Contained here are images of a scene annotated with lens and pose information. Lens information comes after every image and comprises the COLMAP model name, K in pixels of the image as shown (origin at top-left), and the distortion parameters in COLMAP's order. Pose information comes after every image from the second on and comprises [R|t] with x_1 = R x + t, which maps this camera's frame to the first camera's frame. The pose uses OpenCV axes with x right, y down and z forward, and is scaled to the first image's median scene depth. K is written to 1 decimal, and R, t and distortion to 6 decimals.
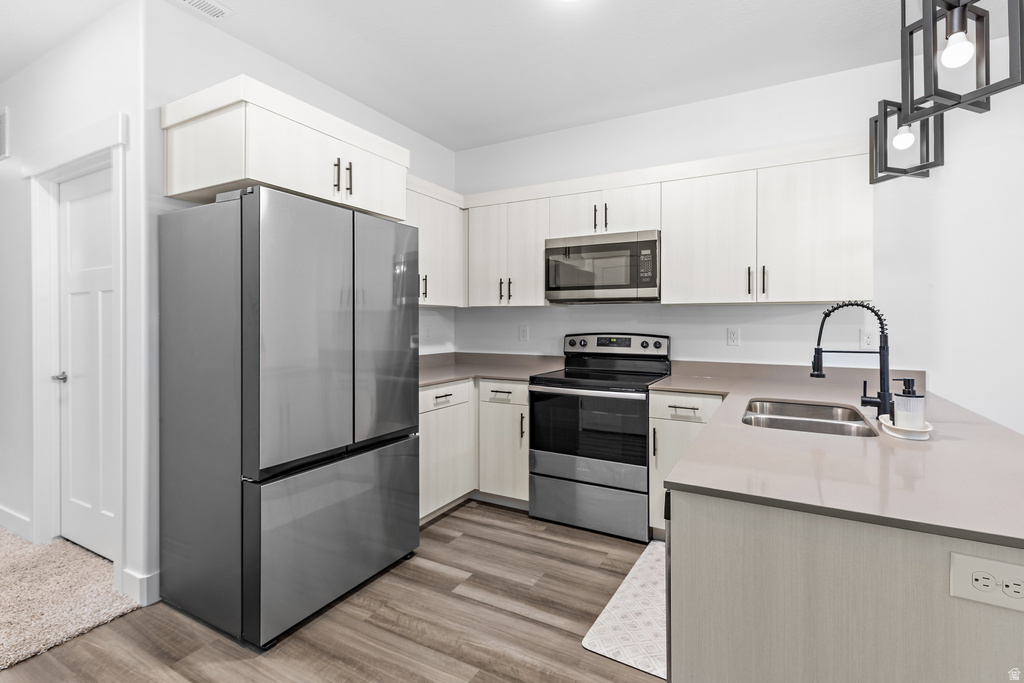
lens RADIAL K [[478.4, 0, 521.0], [0, 478.4, 321.5], [0, 0, 1]] dist [0.005738, -0.000093]
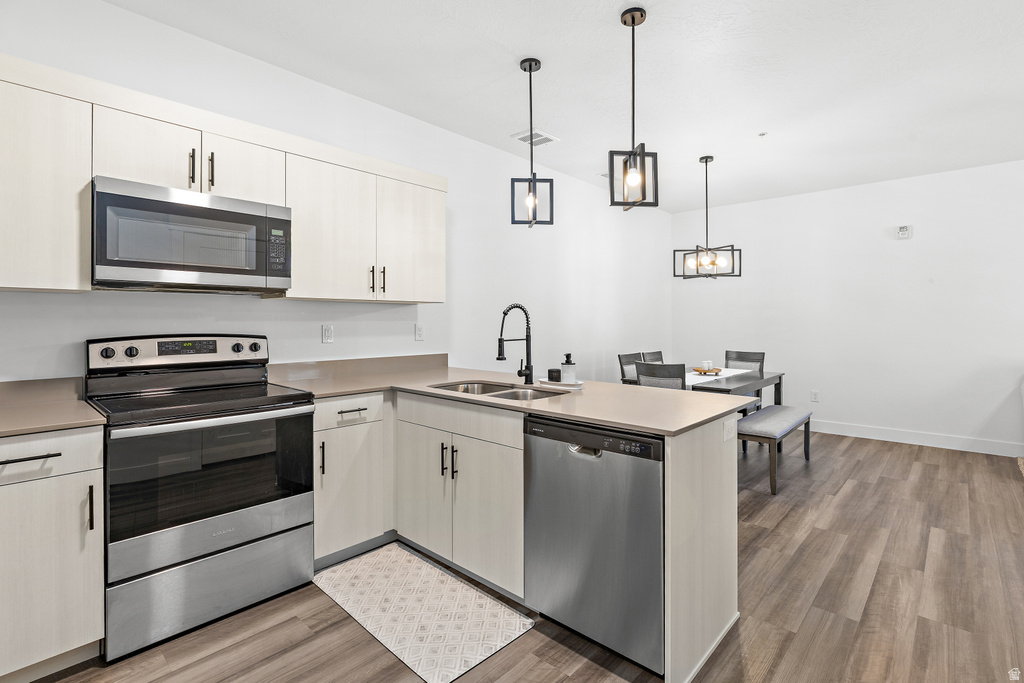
lens RADIAL K [[485.9, 0, 518.8], [0, 485.9, 317.9], [0, 0, 1]] dist [0.003624, 0.000043]
pose [[0.230385, 0.001046, 0.973099, -0.444306], [-0.001536, 0.999999, -0.000711, -0.000630], [-0.973098, -0.001331, 0.230386, 0.410341]]
